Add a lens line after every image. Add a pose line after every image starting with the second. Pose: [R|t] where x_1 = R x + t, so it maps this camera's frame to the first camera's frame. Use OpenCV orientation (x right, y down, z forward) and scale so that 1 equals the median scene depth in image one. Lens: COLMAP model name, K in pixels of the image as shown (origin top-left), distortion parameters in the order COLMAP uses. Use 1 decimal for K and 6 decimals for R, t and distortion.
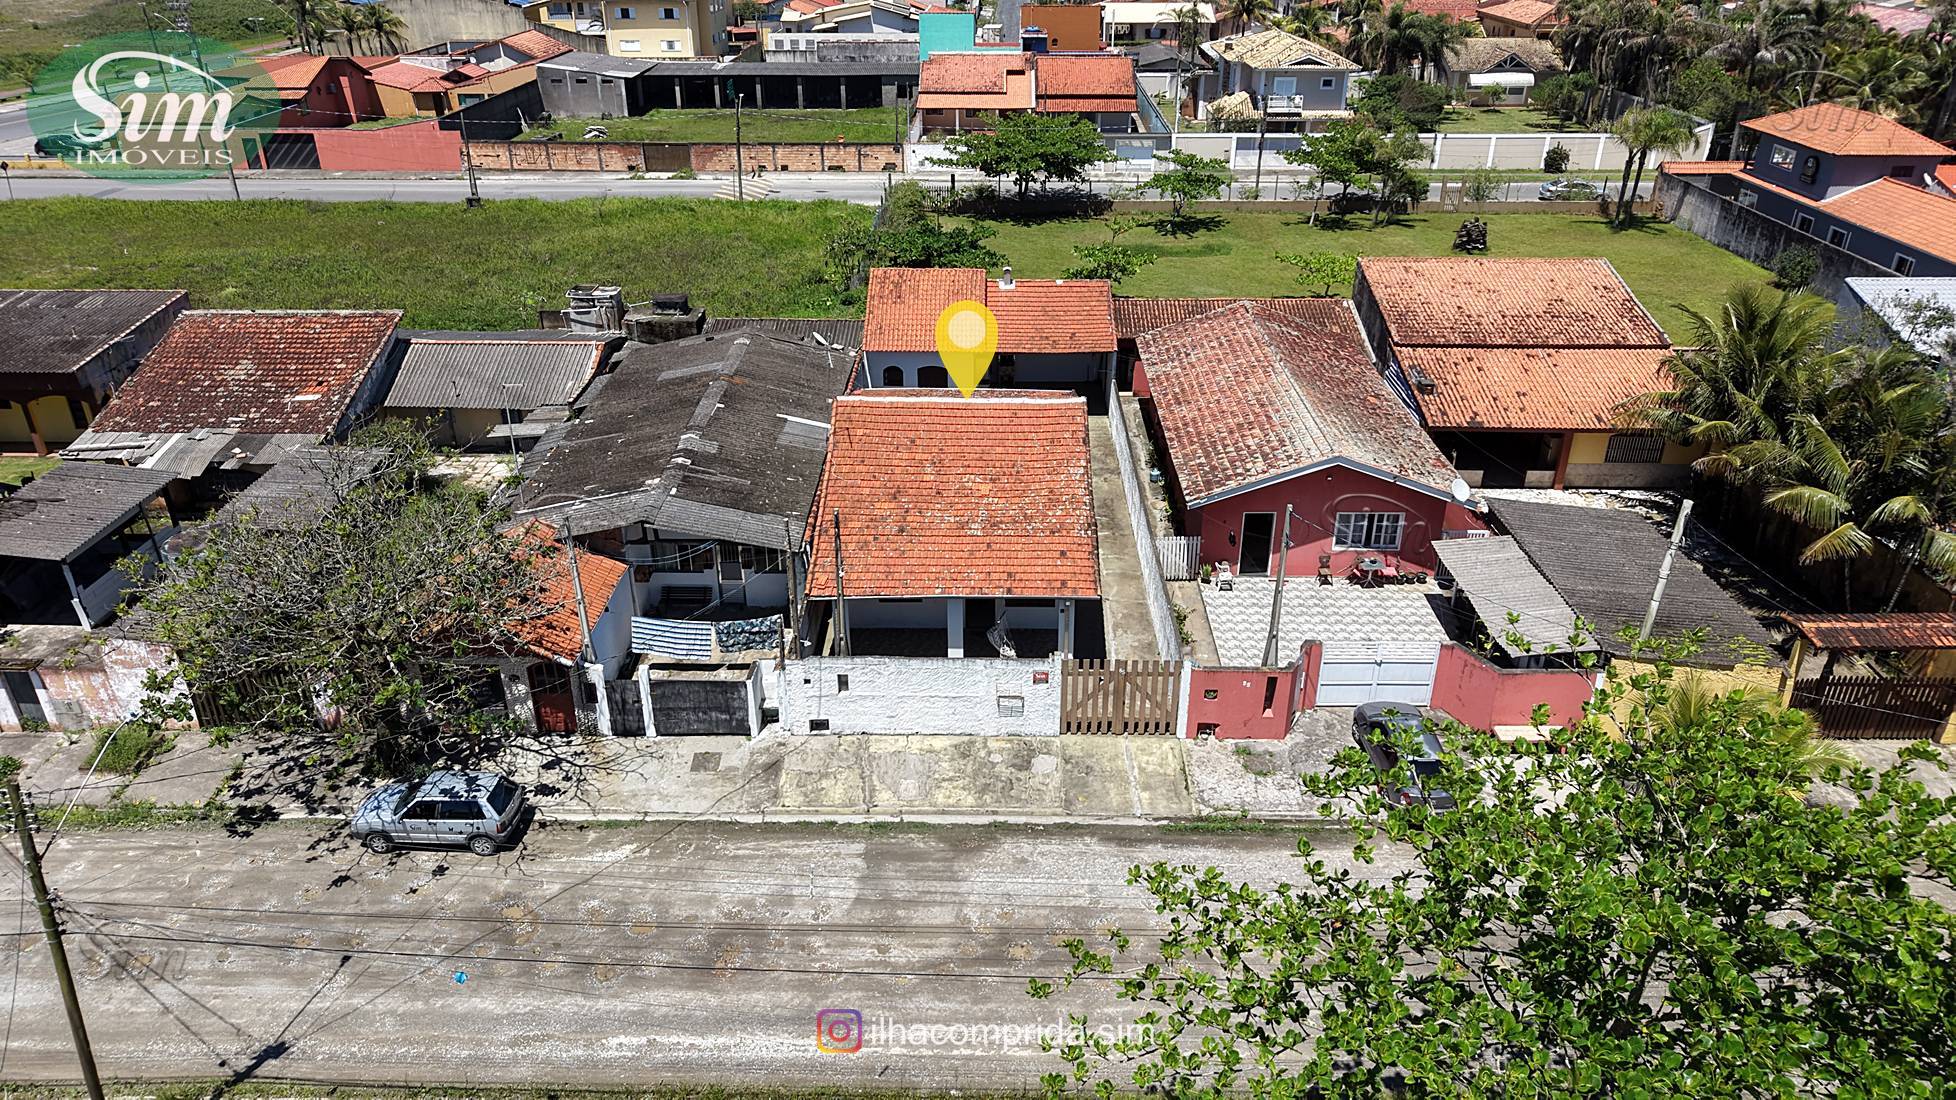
lens RADIAL K [[1321.3, 0, 974.7], [0, 1321.3, 535.6], [0, 0, 1]] dist [0.001092, -0.007741]
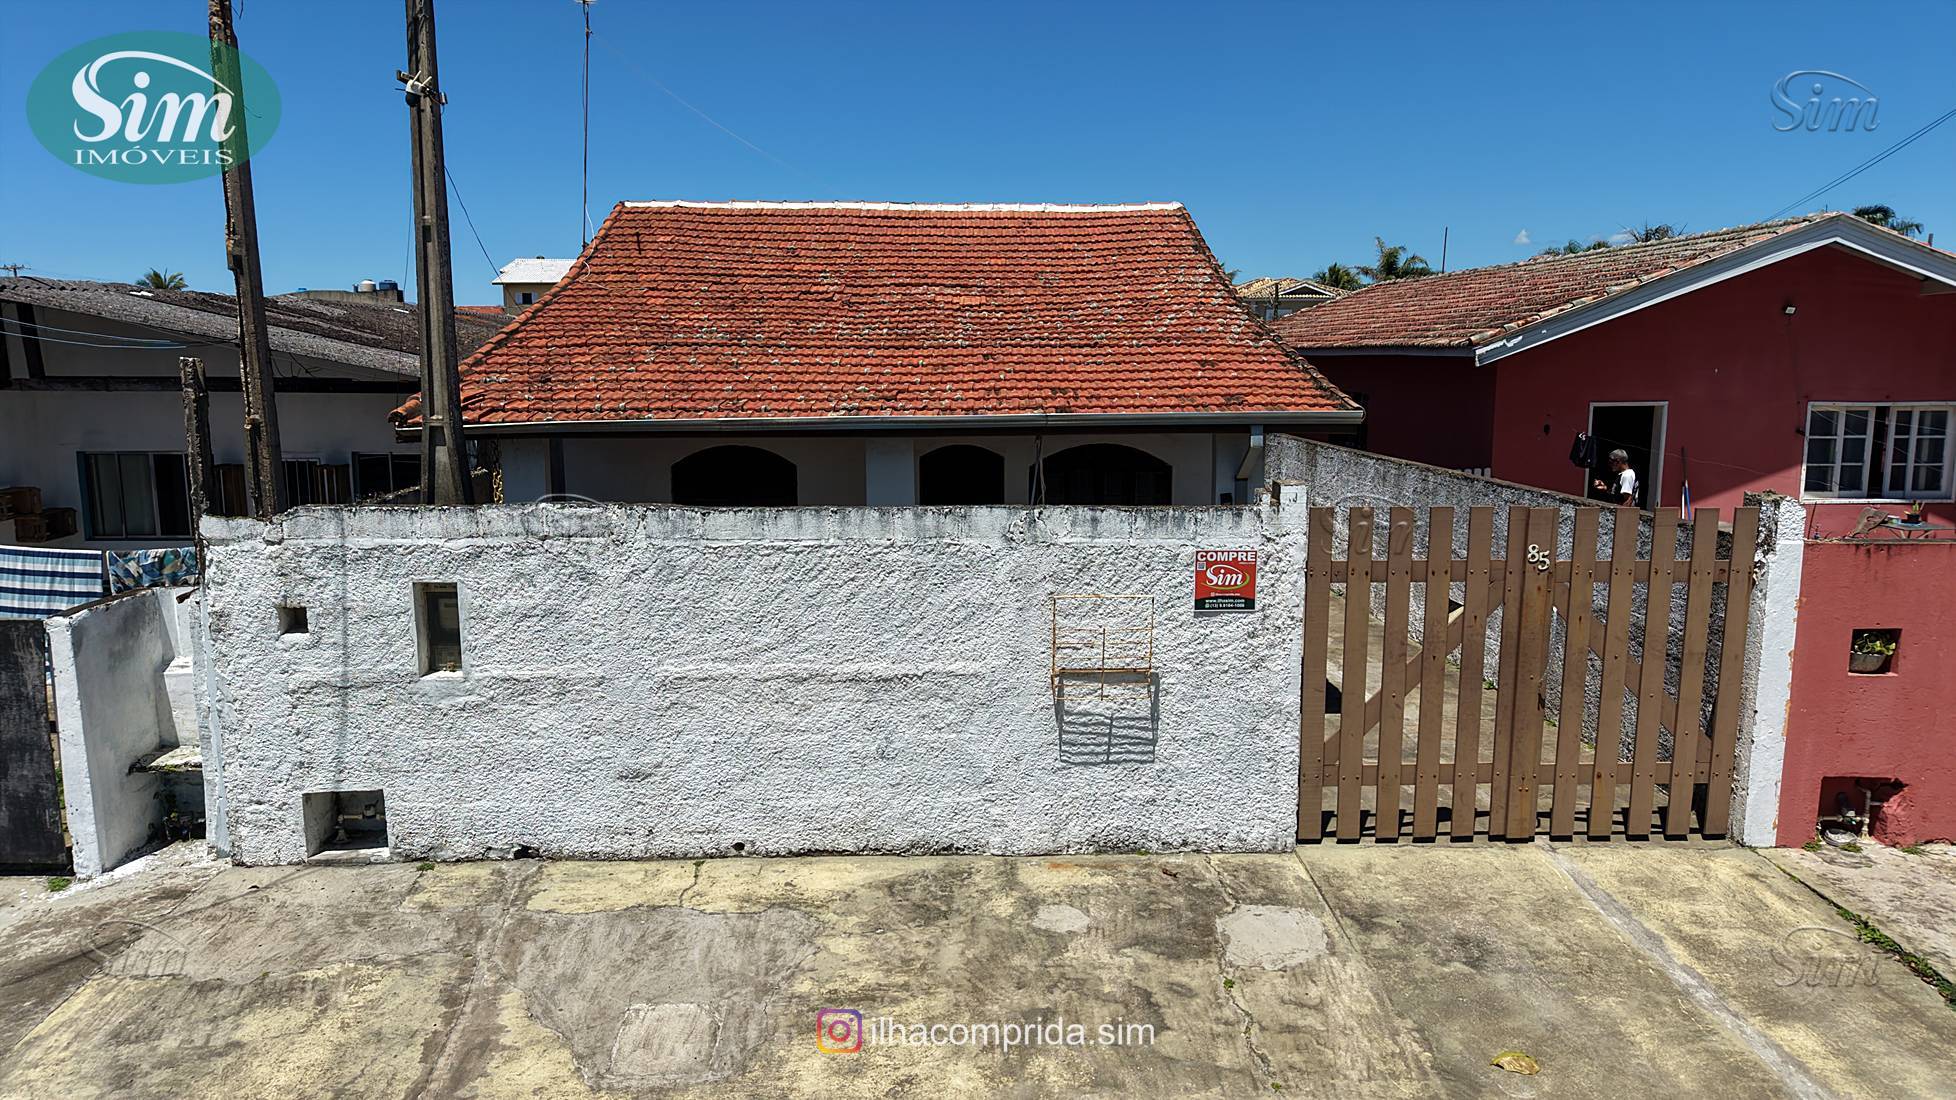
lens RADIAL K [[1321.3, 0, 982.3], [0, 1321.3, 550.2], [0, 0, 1]] dist [0.001092, -0.007741]
pose [[0.998677, -0.005894, 0.051084, -0.009523], [0.020903, 0.954161, -0.298562, 0.171228], [-0.046983, 0.299235, 0.953022, 0.737164]]
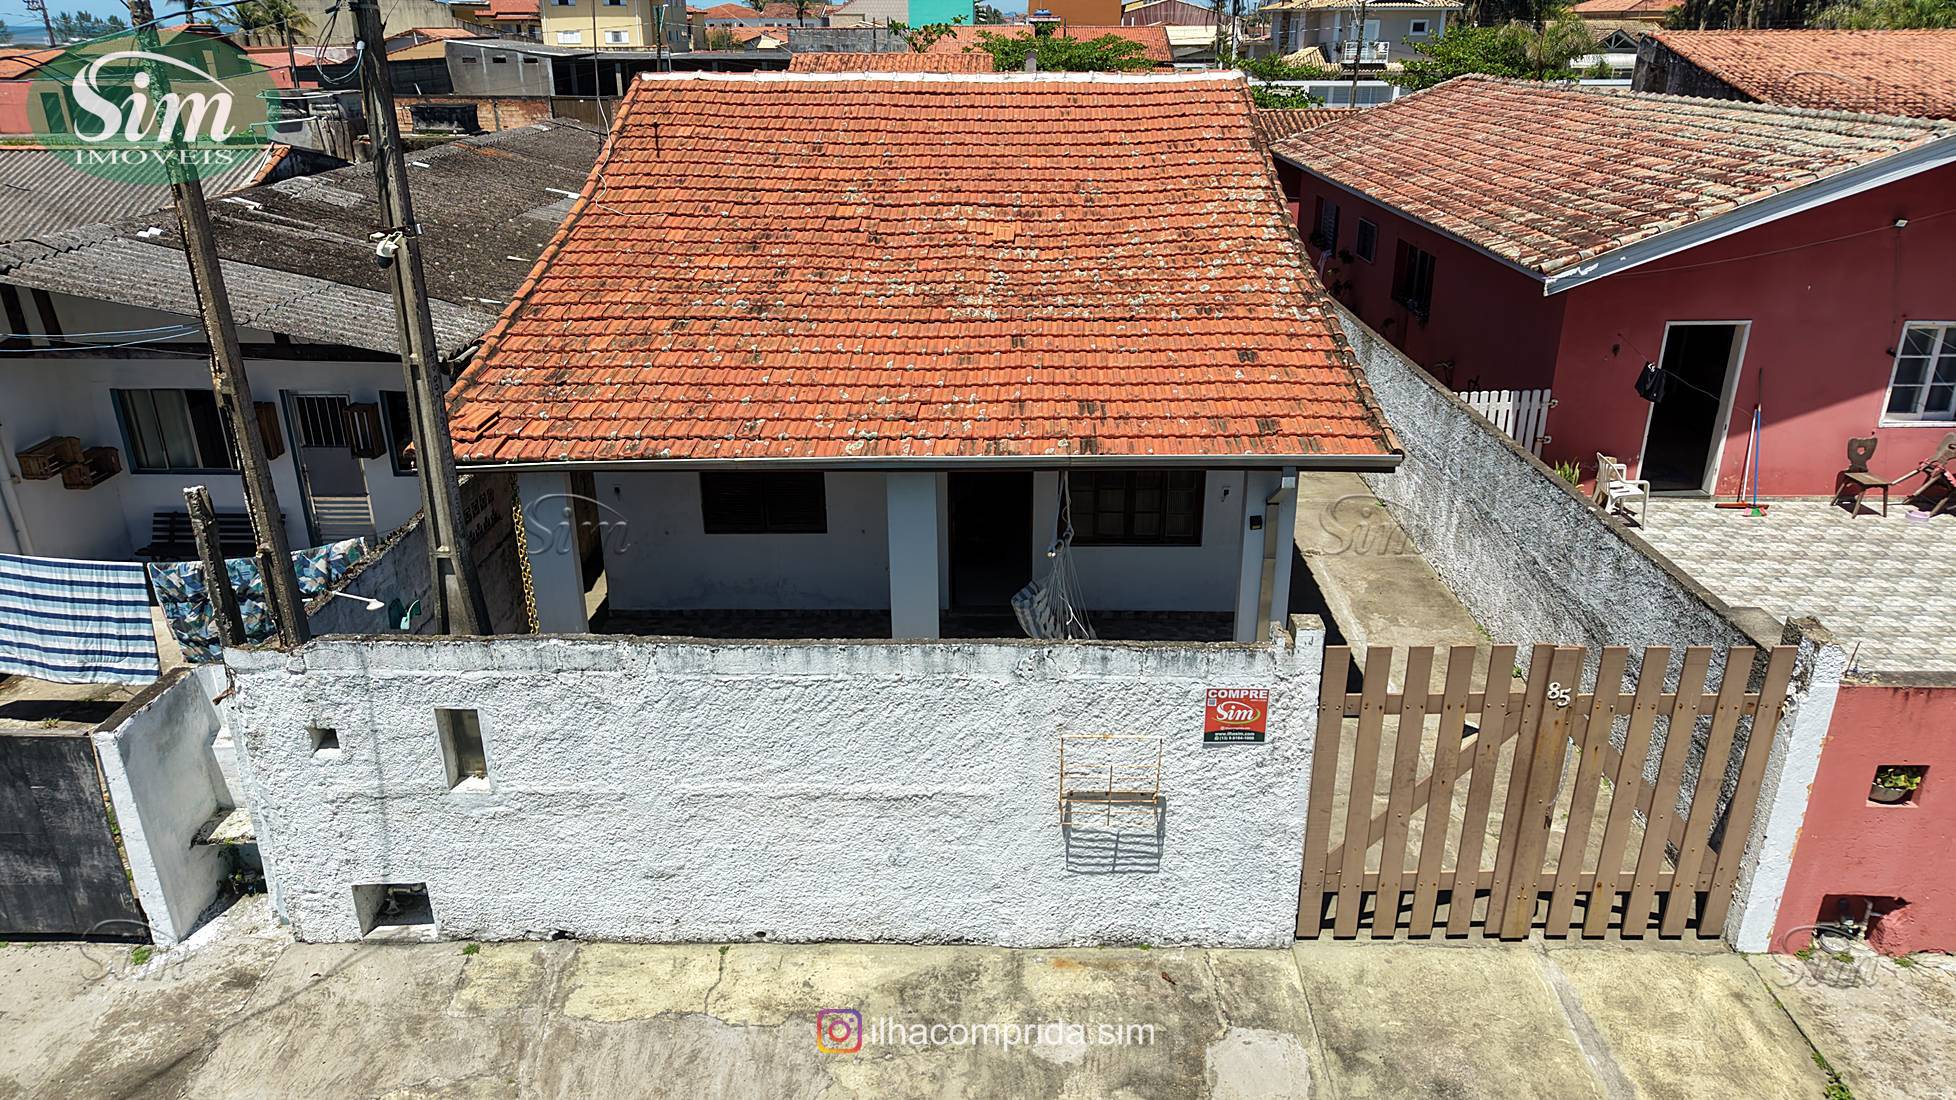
lens RADIAL K [[1321.3, 0, 980.6], [0, 1321.3, 553.9], [0, 0, 1]] dist [0.001092, -0.007741]
pose [[0.999991, -0.002226, 0.003472, 0.000241], [0.002468, 0.997436, -0.071526, 0.091287], [-0.003304, 0.071534, 0.997433, 0.724923]]
